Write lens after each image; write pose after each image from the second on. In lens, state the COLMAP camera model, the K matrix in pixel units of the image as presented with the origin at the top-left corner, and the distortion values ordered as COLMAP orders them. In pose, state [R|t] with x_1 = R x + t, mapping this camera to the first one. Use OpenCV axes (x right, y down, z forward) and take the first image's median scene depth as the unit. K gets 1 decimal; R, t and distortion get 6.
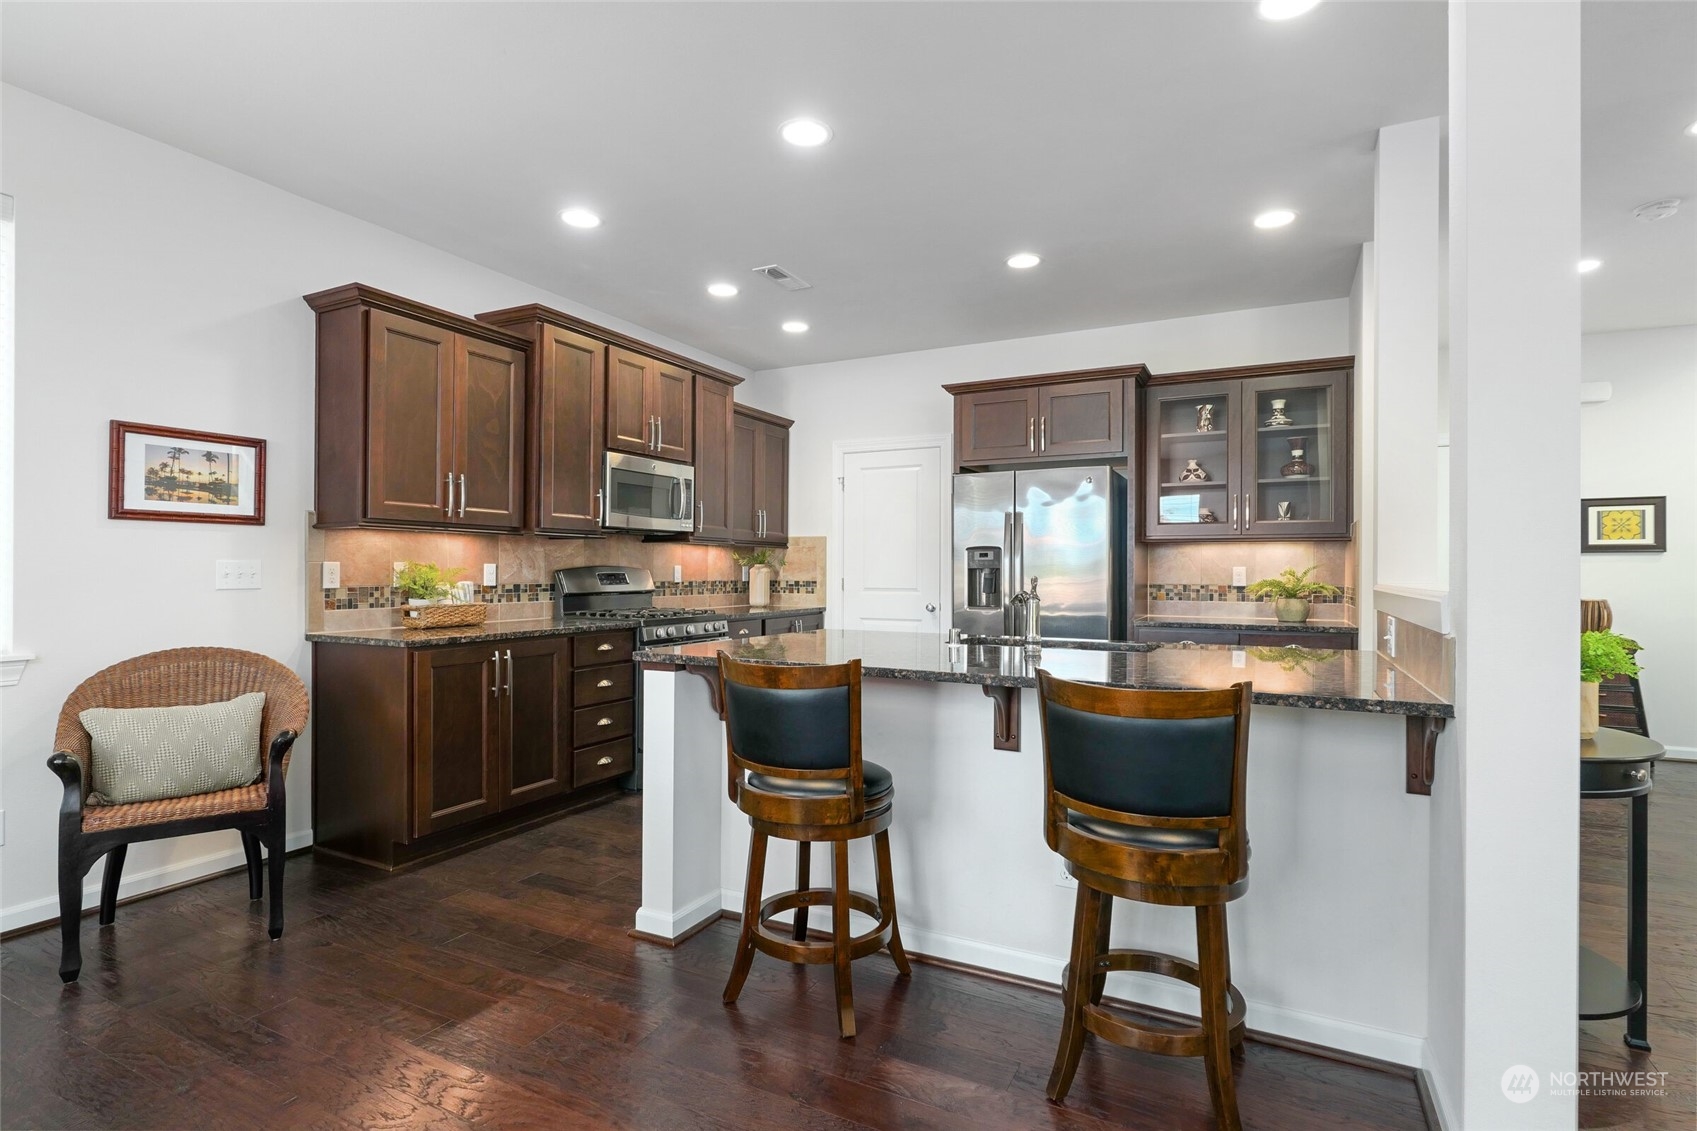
lens RADIAL K [[793.8, 0, 848.5], [0, 793.8, 565.5], [0, 0, 1]] dist [0.000900, 0.000095]
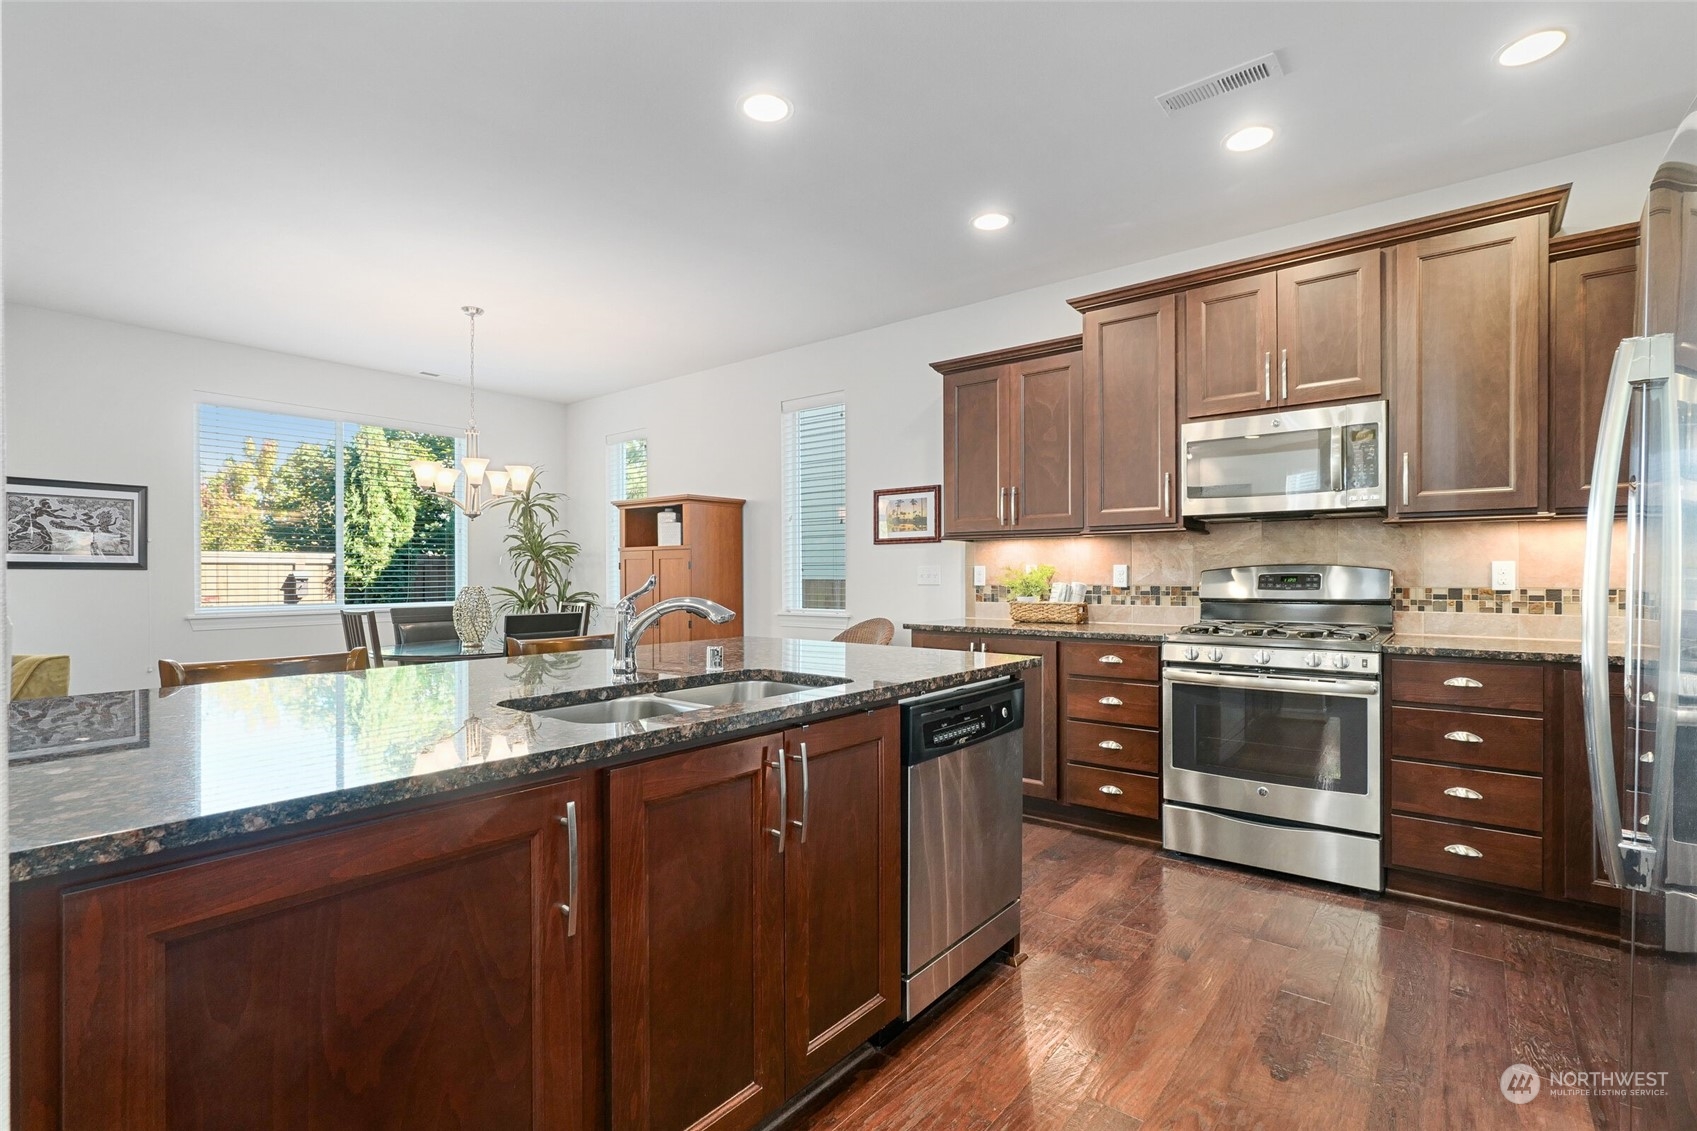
lens RADIAL K [[793.8, 0, 848.5], [0, 793.8, 565.5], [0, 0, 1]] dist [0.000900, 0.000095]
pose [[-0.187344, -0.015367, -0.982174, 0.607057], [0.007370, 0.999827, -0.017049, 0.013601], [0.982267, -0.010433, -0.187198, 0.889973]]
